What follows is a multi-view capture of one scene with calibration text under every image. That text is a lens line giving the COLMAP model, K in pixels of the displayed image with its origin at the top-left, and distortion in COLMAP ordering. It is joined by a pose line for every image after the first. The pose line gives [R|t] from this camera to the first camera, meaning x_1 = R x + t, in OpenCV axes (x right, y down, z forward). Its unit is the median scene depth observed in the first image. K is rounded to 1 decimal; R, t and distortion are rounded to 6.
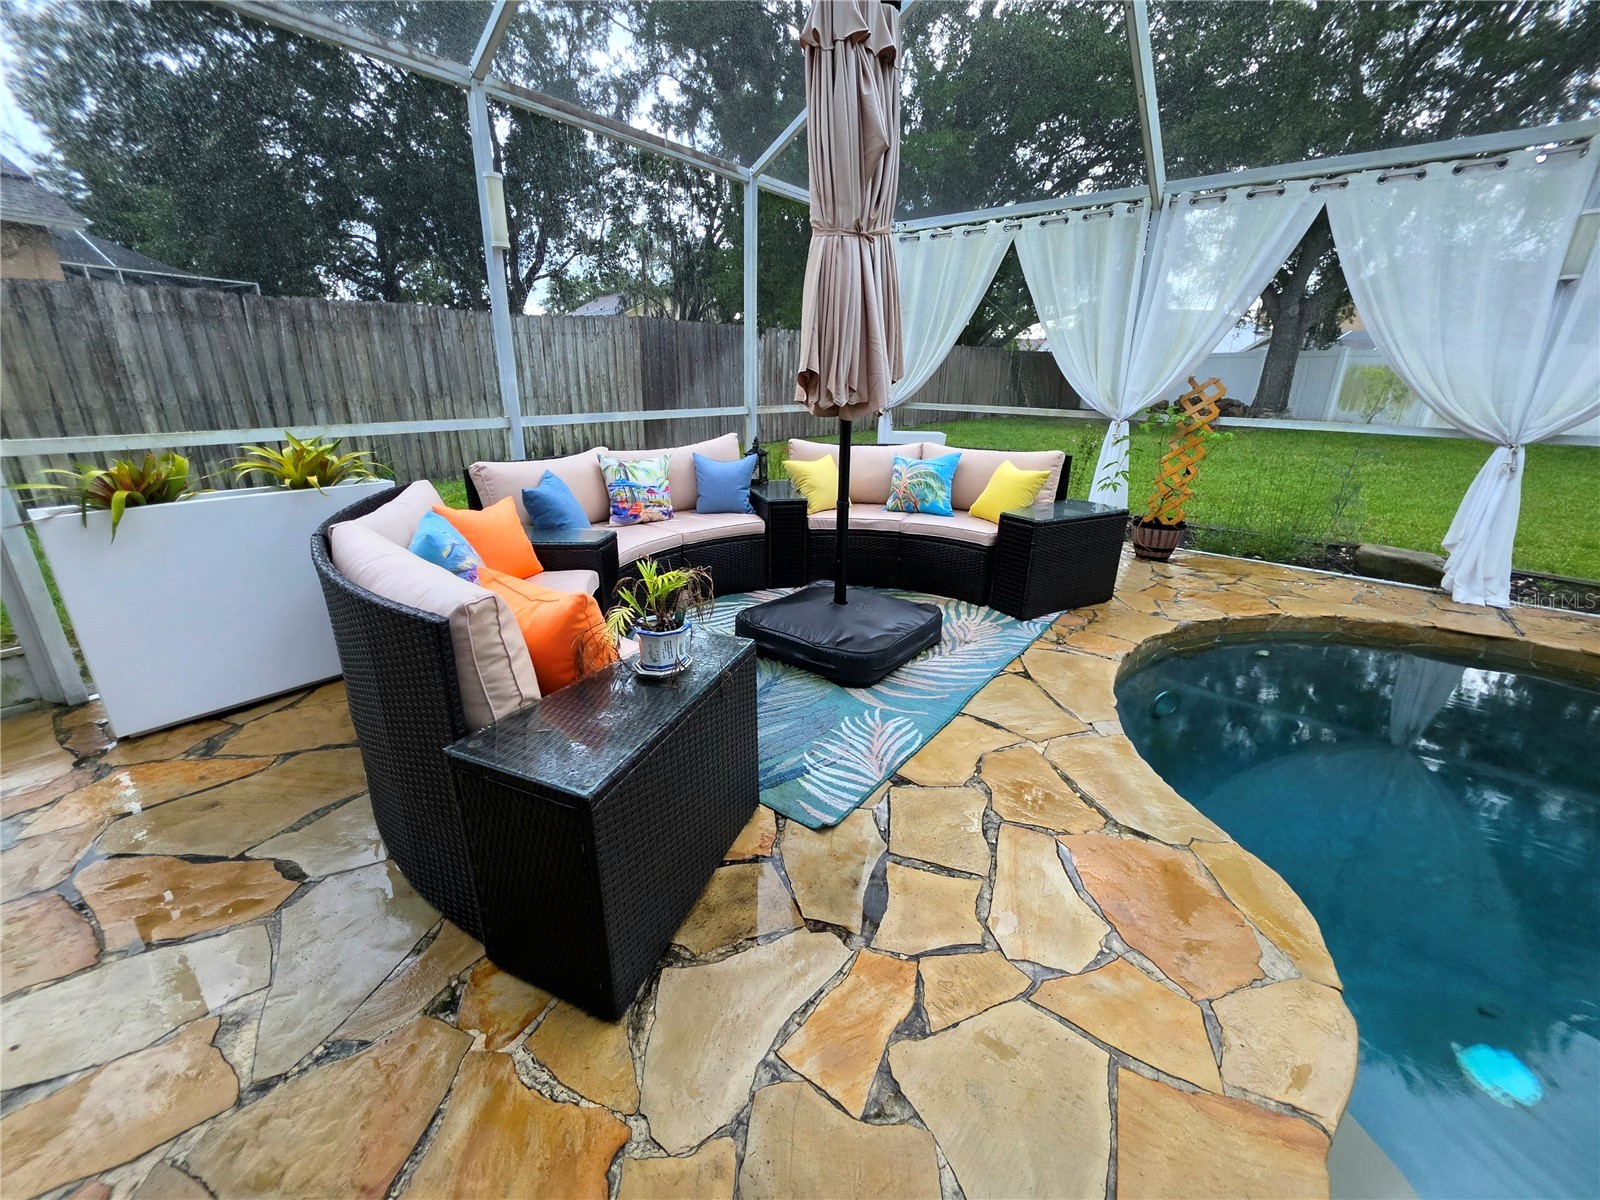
lens RADIAL K [[639.3, 0, 795.7], [0, 639.3, 590.5], [0, 0, 1]] dist [-0.002069, -0.000301]
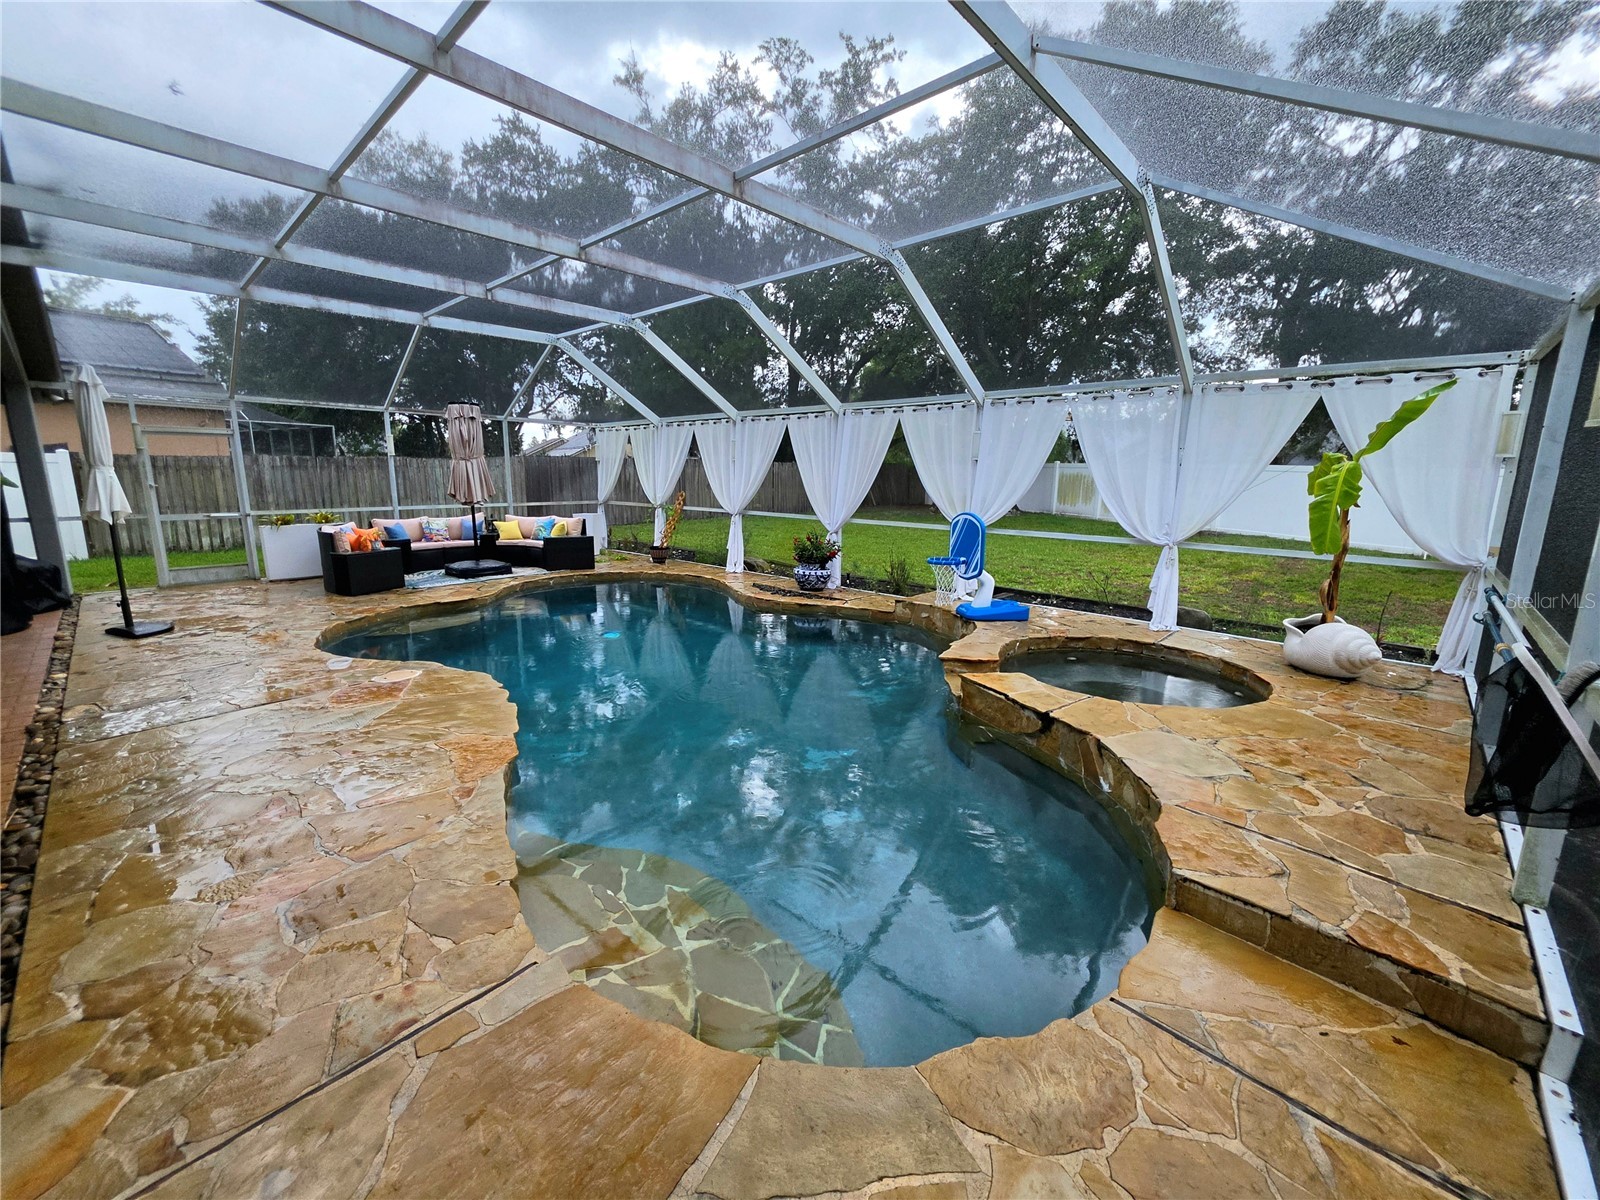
lens RADIAL K [[643.1, 0, 789.6], [0, 643.1, 592.8], [0, 0, 1]] dist [0.000162, 0.000098]
pose [[0.997753, 0.005291, -0.066796, 1.054433], [-0.014904, 0.989429, -0.144249, 0.351863], [0.065326, 0.144920, 0.987284, -1.178314]]
